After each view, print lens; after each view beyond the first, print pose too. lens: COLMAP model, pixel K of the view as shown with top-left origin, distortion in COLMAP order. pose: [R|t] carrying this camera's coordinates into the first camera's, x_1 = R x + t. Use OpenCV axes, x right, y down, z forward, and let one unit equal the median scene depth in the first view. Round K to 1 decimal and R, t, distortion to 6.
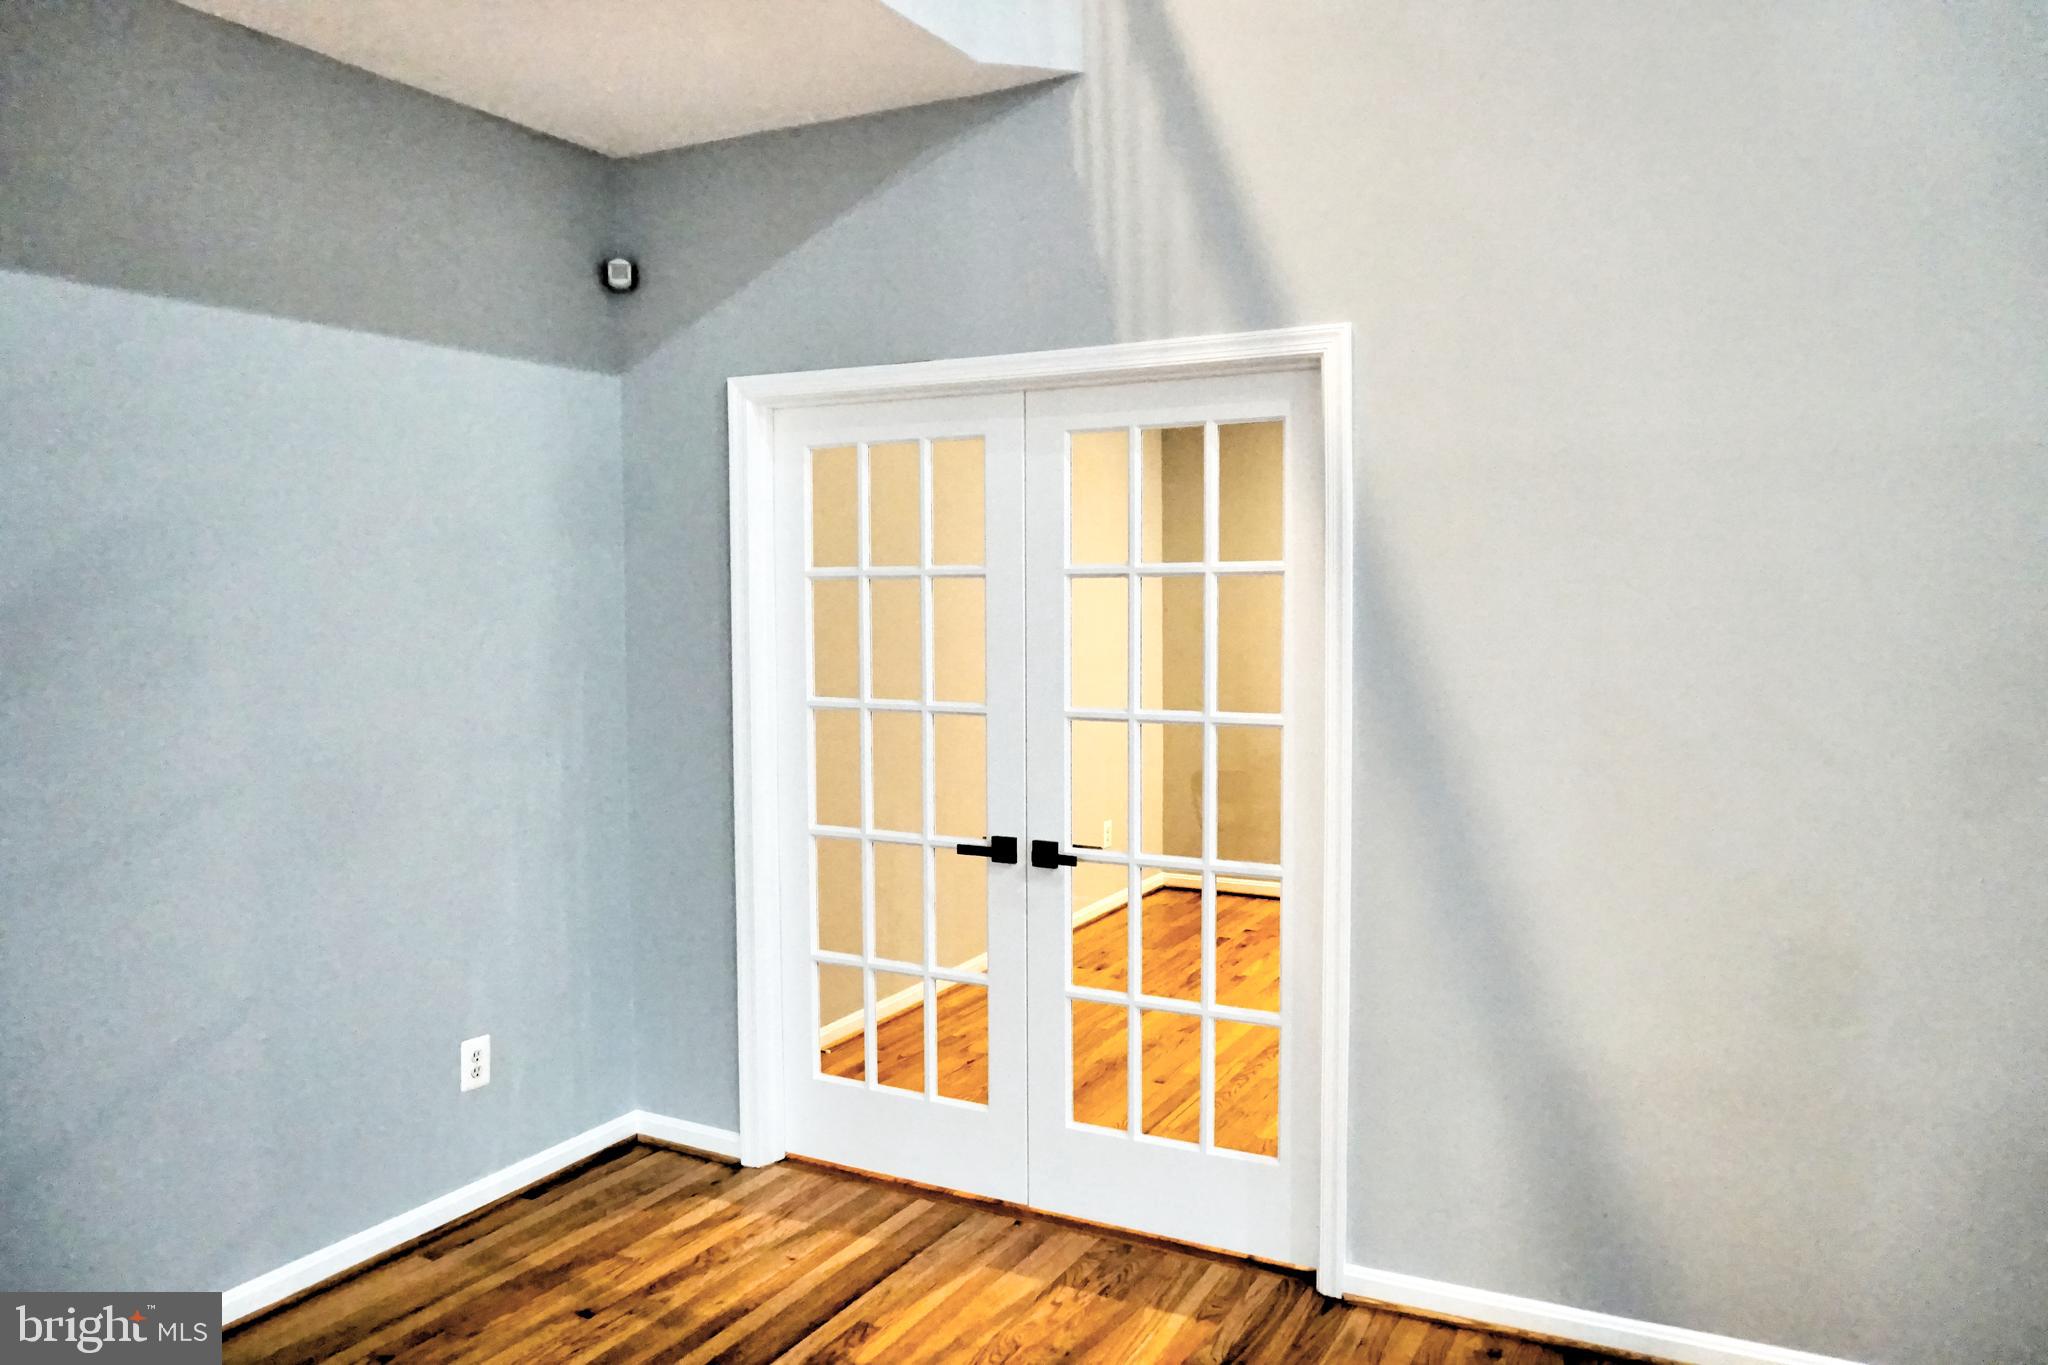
lens RADIAL K [[1467.3, 0, 1032.0], [0, 1467.3, 678.9], [0, 0, 1]] dist [-0.005287, -0.001553]
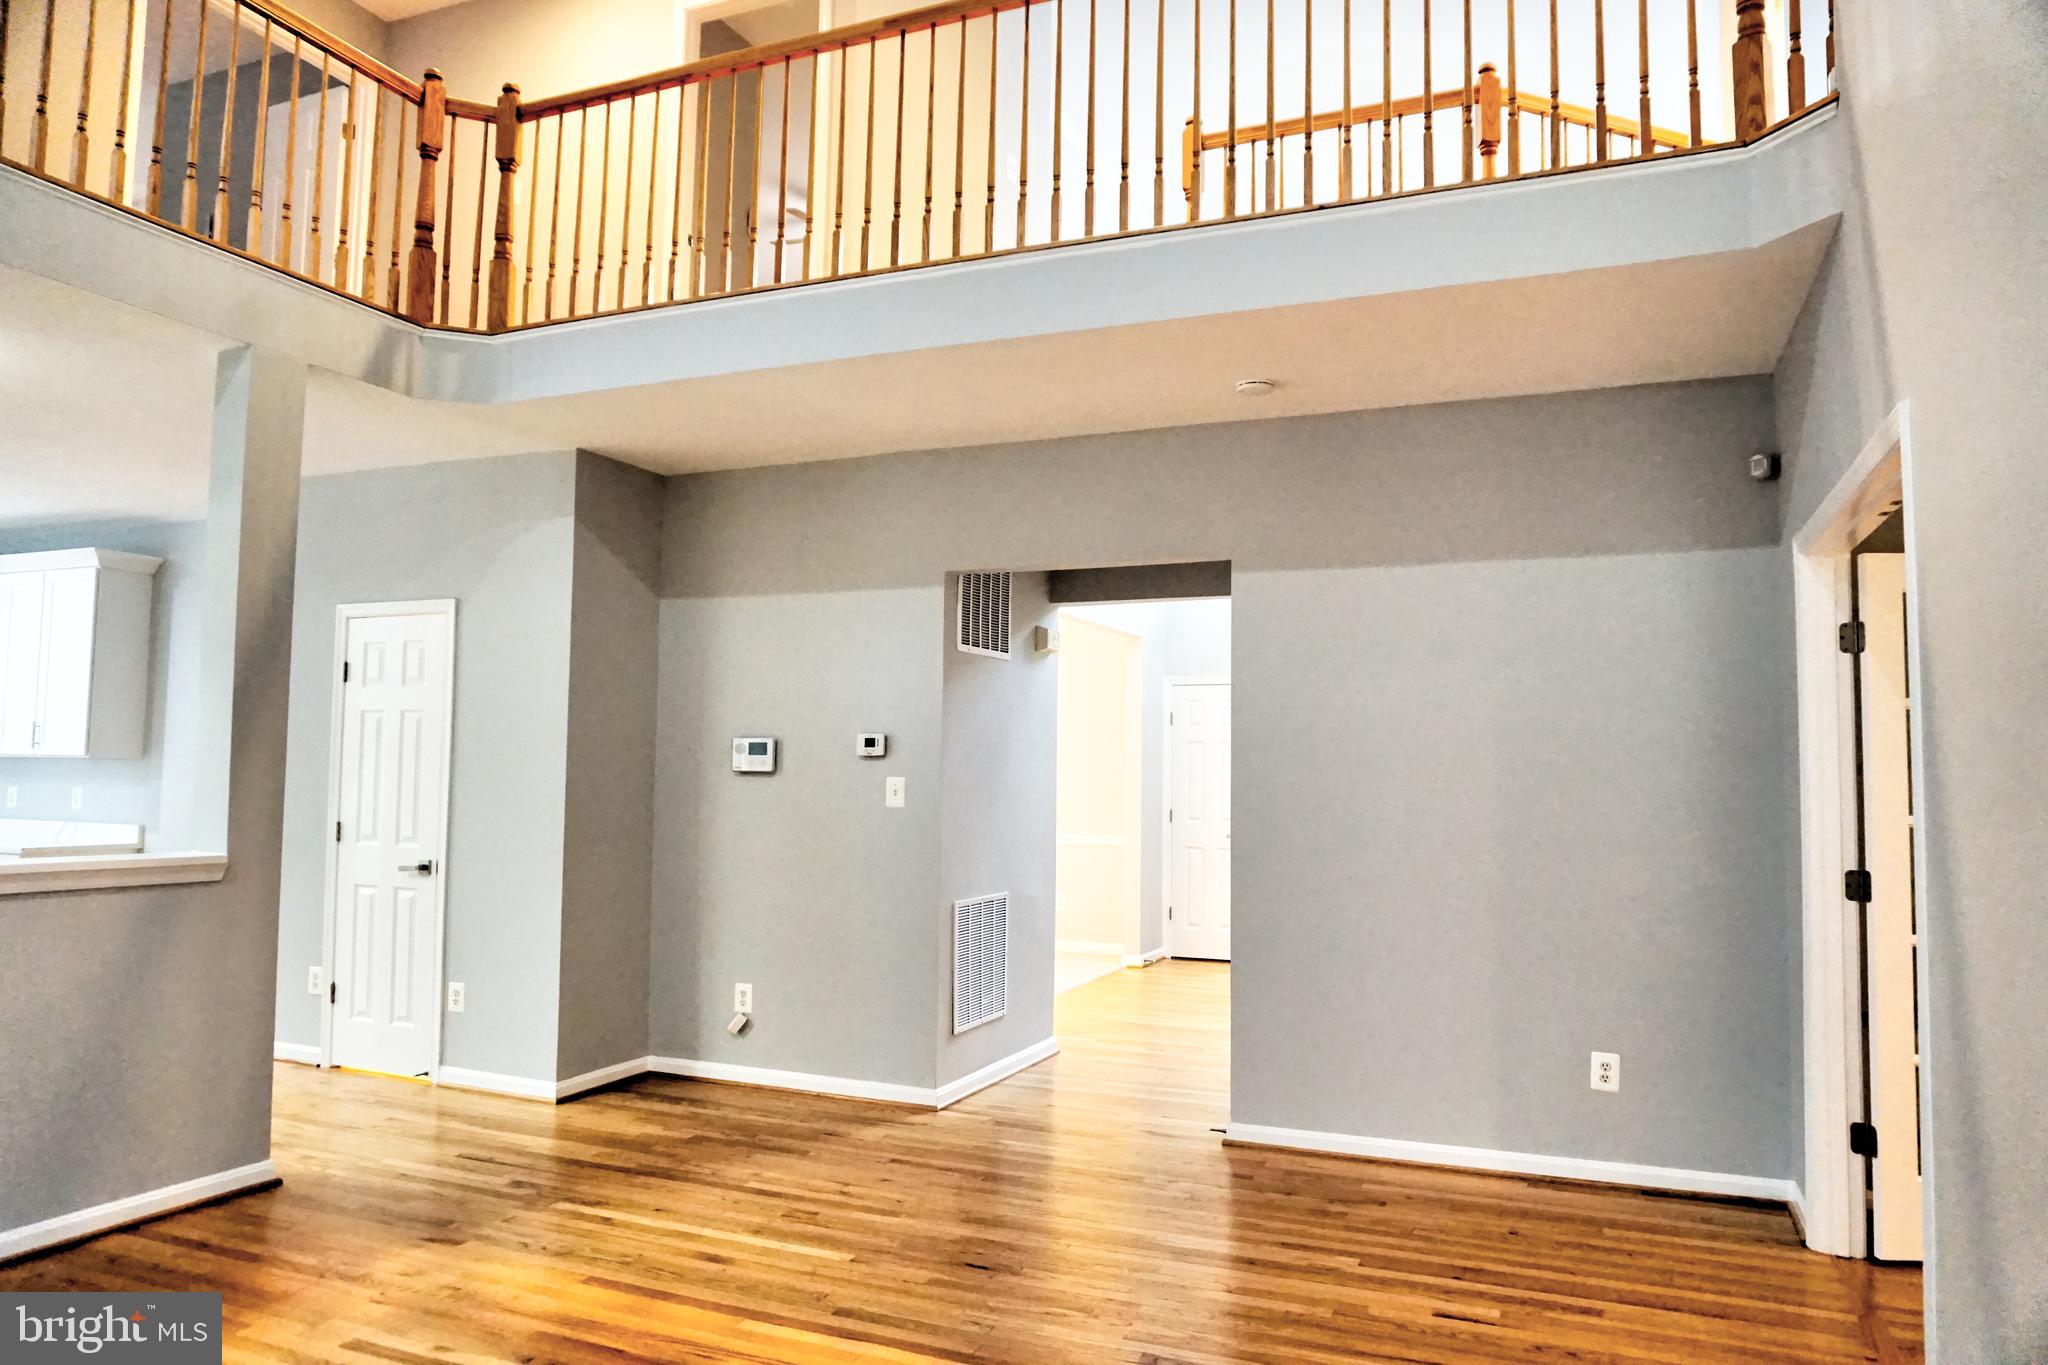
lens RADIAL K [[1365.0, 0, 1020.0], [0, 1365.0, 681.8], [0, 0, 1]] dist [-0.047590, 0.026653]
pose [[0.081927, -0.057132, -0.994999, 0.844781], [-0.072157, 0.995395, -0.063097, 0.020819], [0.994023, 0.076965, 0.077427, 0.338068]]
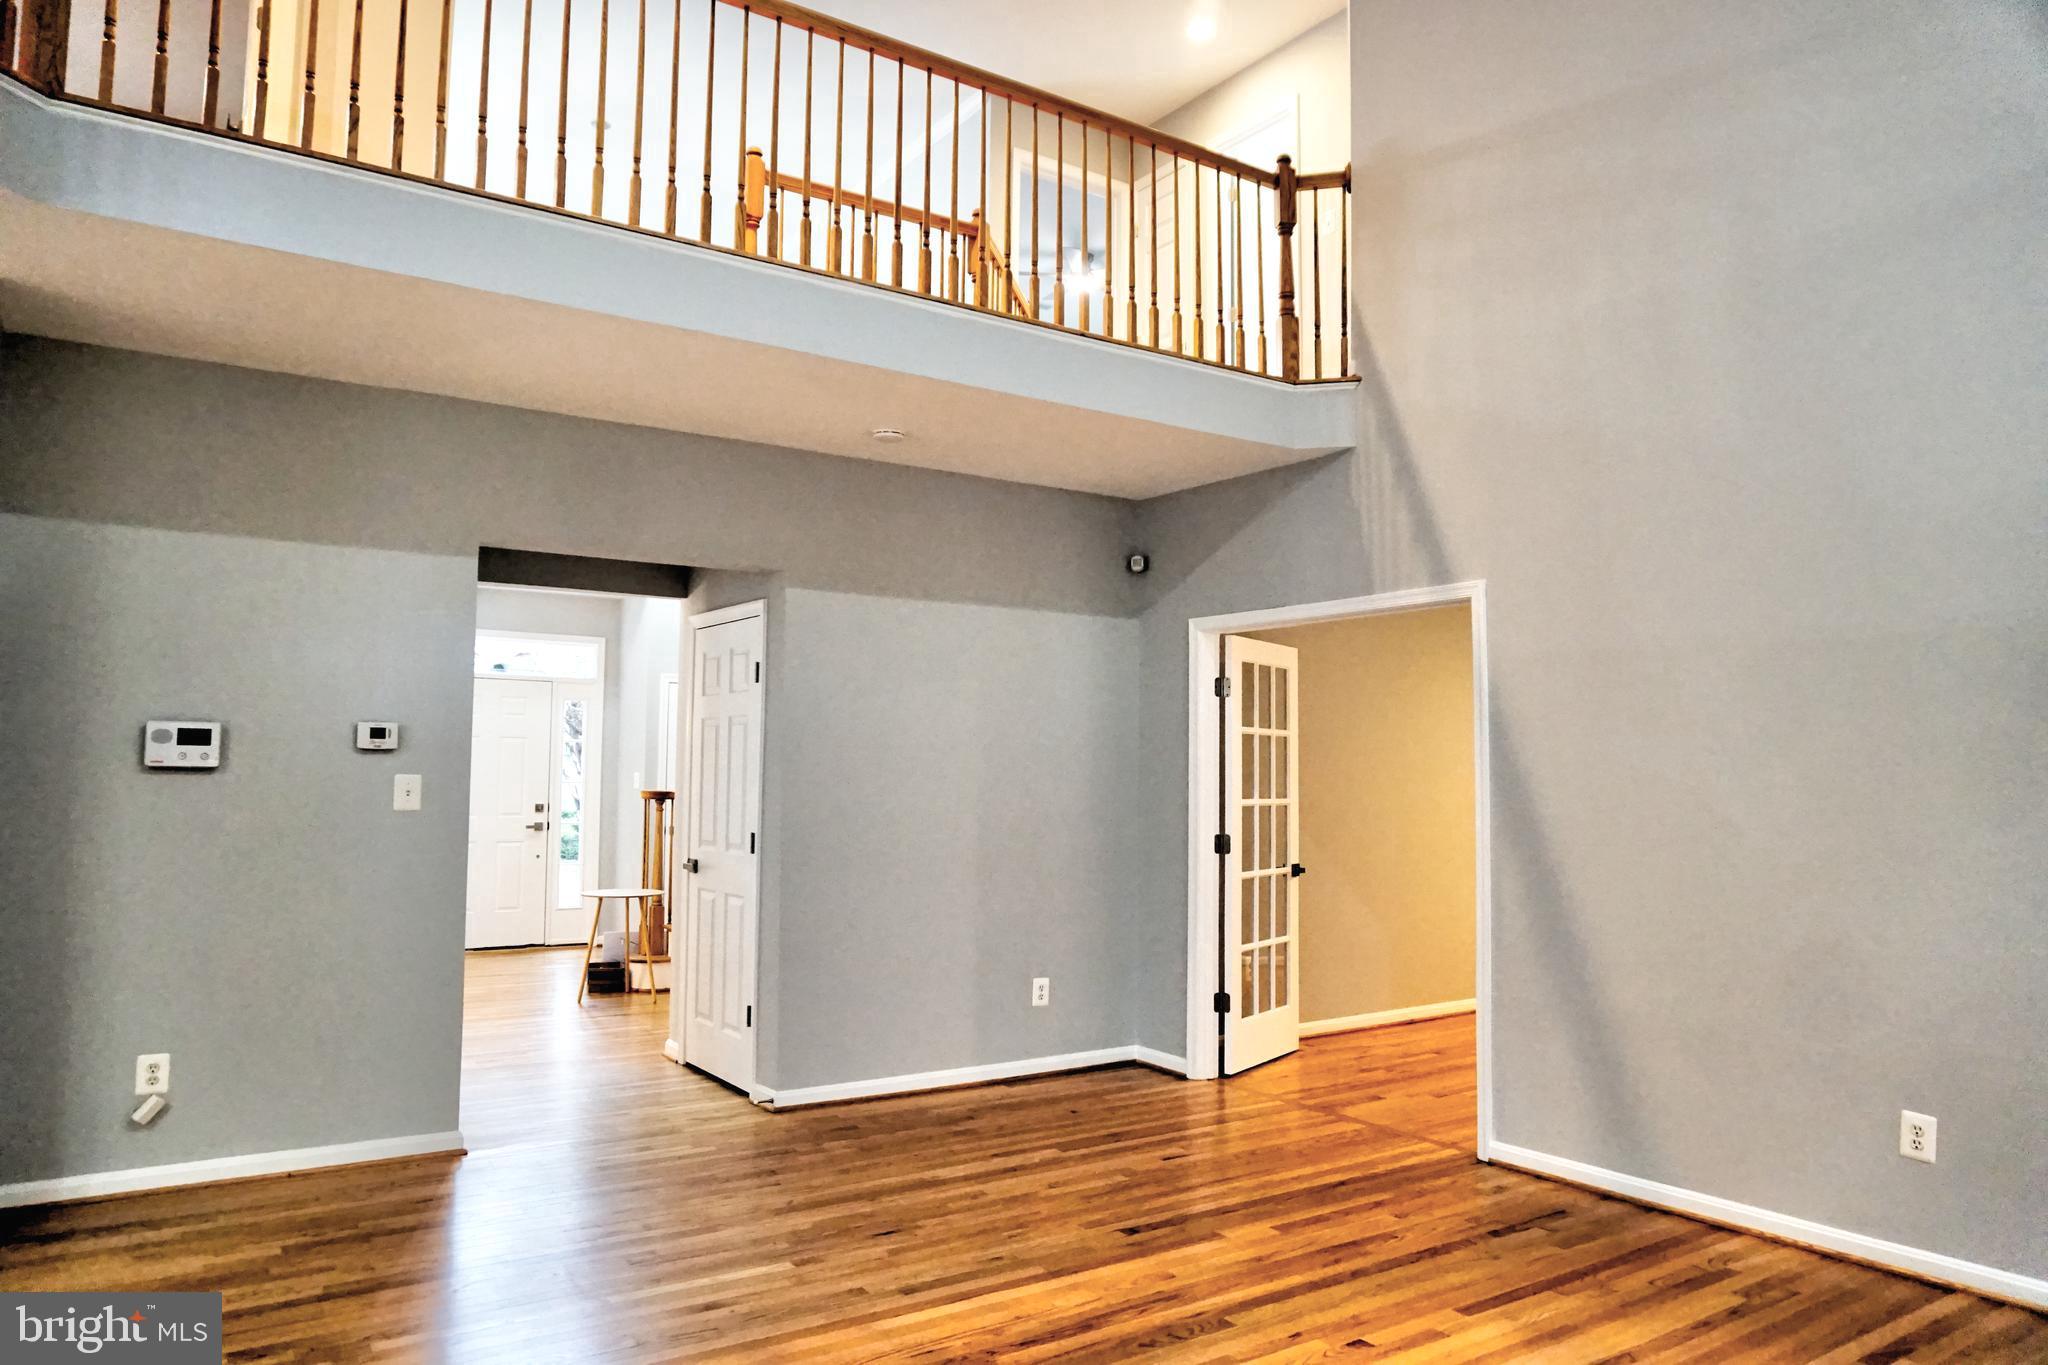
lens RADIAL K [[1365.0, 0, 1024.3], [0, 1365.0, 678.5], [0, 0, 1]] dist [-0.047590, 0.026653]
pose [[0.881700, -0.017877, -0.471472, 0.418020], [-0.045447, 0.991417, -0.122582, 0.082793], [0.469617, 0.129508, 0.873320, -0.558366]]
